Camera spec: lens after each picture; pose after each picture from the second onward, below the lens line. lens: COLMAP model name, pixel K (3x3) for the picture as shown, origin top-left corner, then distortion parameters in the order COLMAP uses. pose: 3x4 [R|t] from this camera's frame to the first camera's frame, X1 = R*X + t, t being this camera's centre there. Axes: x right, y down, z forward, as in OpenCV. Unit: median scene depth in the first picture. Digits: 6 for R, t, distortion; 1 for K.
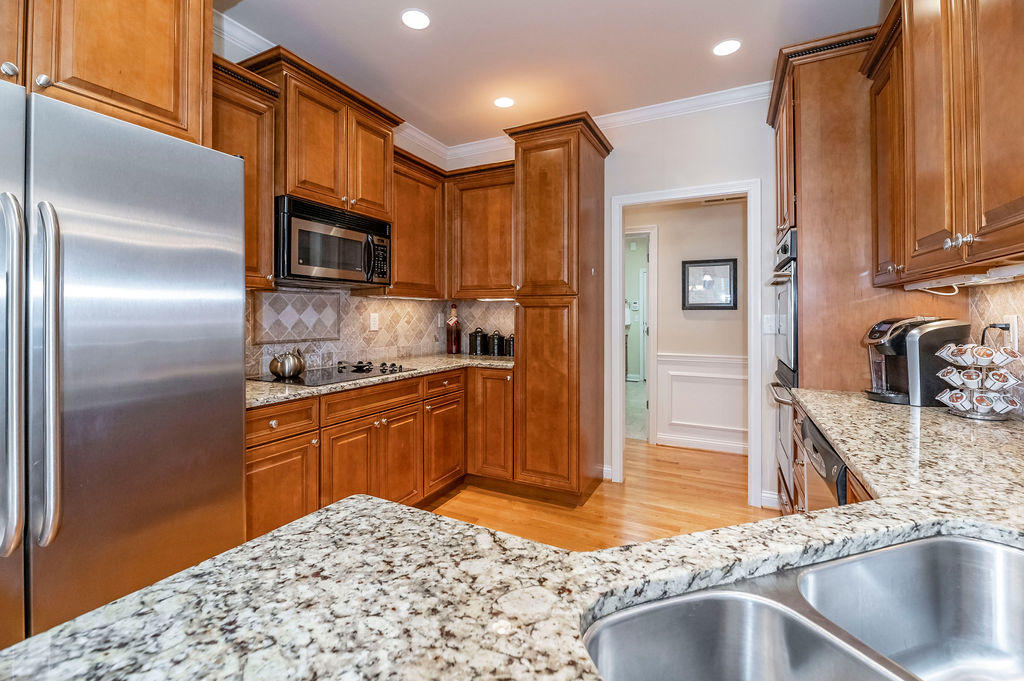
lens RADIAL K [[440.7, 0, 506.1], [0, 440.7, 314.0], [0, 0, 1]] dist [-0.017034, -0.000385]
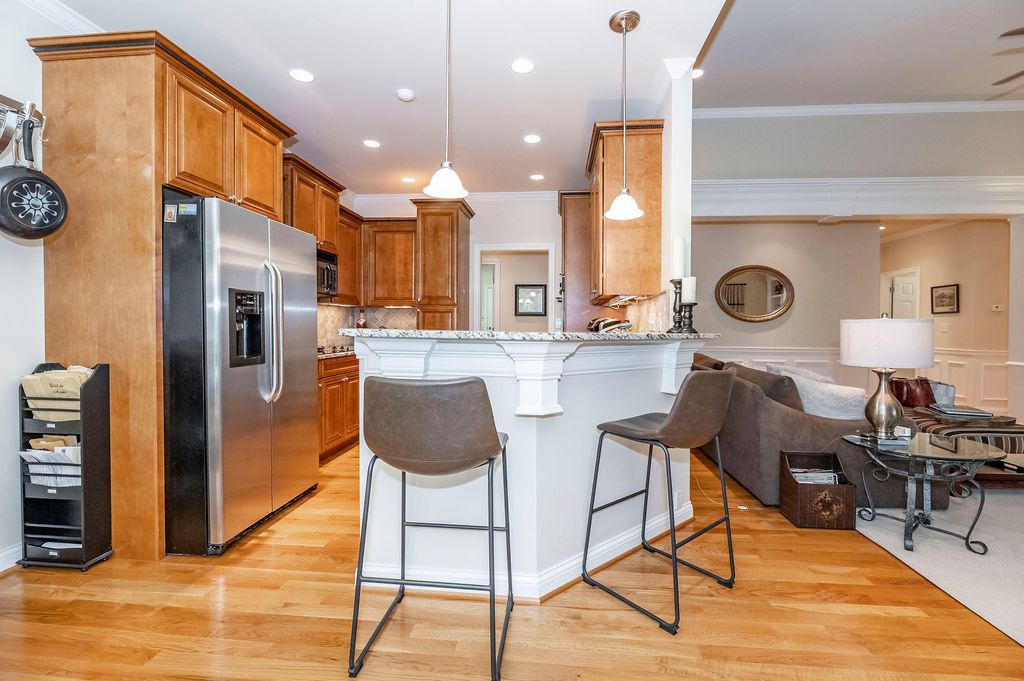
lens RADIAL K [[440.7, 0, 514.4], [0, 440.7, 335.7], [0, 0, 1]] dist [-0.017034, -0.000385]
pose [[0.930007, -0.003954, 0.367521, -0.223512], [-0.006270, 0.999626, 0.026622, 0.024645], [-0.367489, -0.027063, 0.929634, -0.580942]]
